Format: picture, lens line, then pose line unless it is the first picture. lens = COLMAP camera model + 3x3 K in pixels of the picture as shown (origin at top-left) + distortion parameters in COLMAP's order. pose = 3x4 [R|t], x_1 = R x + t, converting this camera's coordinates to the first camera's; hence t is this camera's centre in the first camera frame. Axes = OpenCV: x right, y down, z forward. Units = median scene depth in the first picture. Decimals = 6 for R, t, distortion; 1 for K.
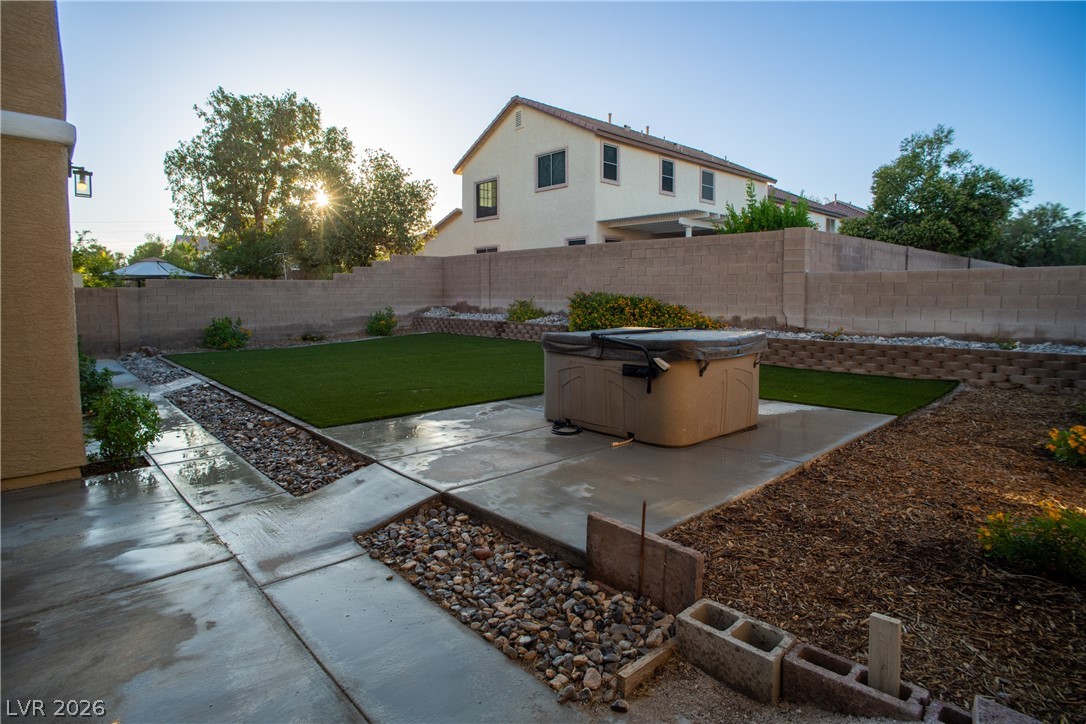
lens RADIAL K [[589.7, 0, 538.4], [0, 589.7, 331.2], [0, 0, 1]] dist [-0.092639, 0.071539]
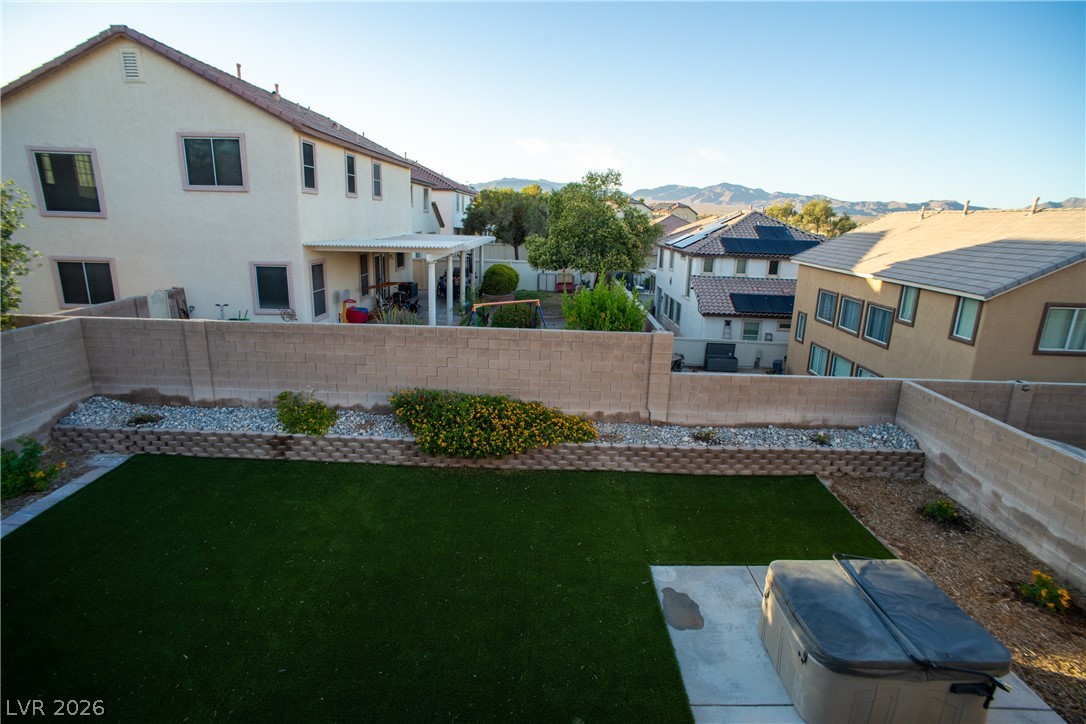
lens RADIAL K [[568.3, 0, 543.0], [0, 568.3, 362.0], [0, 0, 1]] dist [-0.084851, 0.059338]
pose [[0.678088, -0.164440, 0.716349, -0.428577], [0.017456, 0.977978, 0.207974, -0.322827], [-0.734773, -0.128520, 0.666026, 0.430921]]
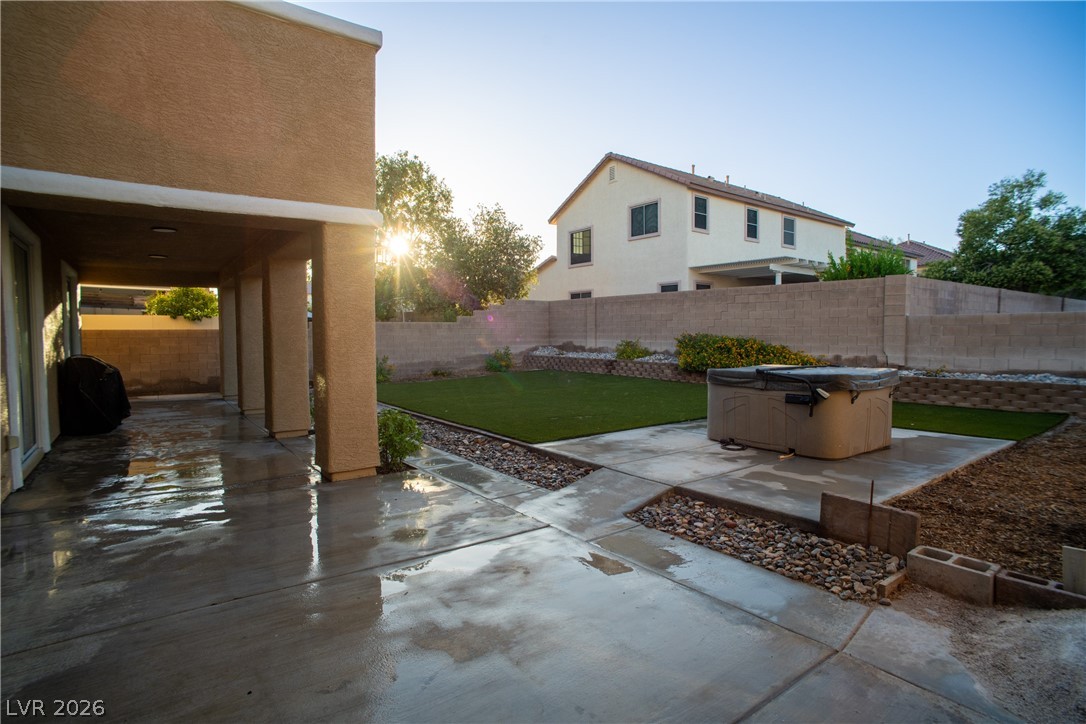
lens RADIAL K [[568.3, 0, 543.0], [0, 568.3, 362.0], [0, 0, 1]] dist [-0.084851, 0.059338]
pose [[0.995058, 0.002560, -0.099265, -0.113561], [-0.003778, 0.999920, -0.012086, 0.002186], [0.099227, 0.012401, 0.994988, -0.108642]]
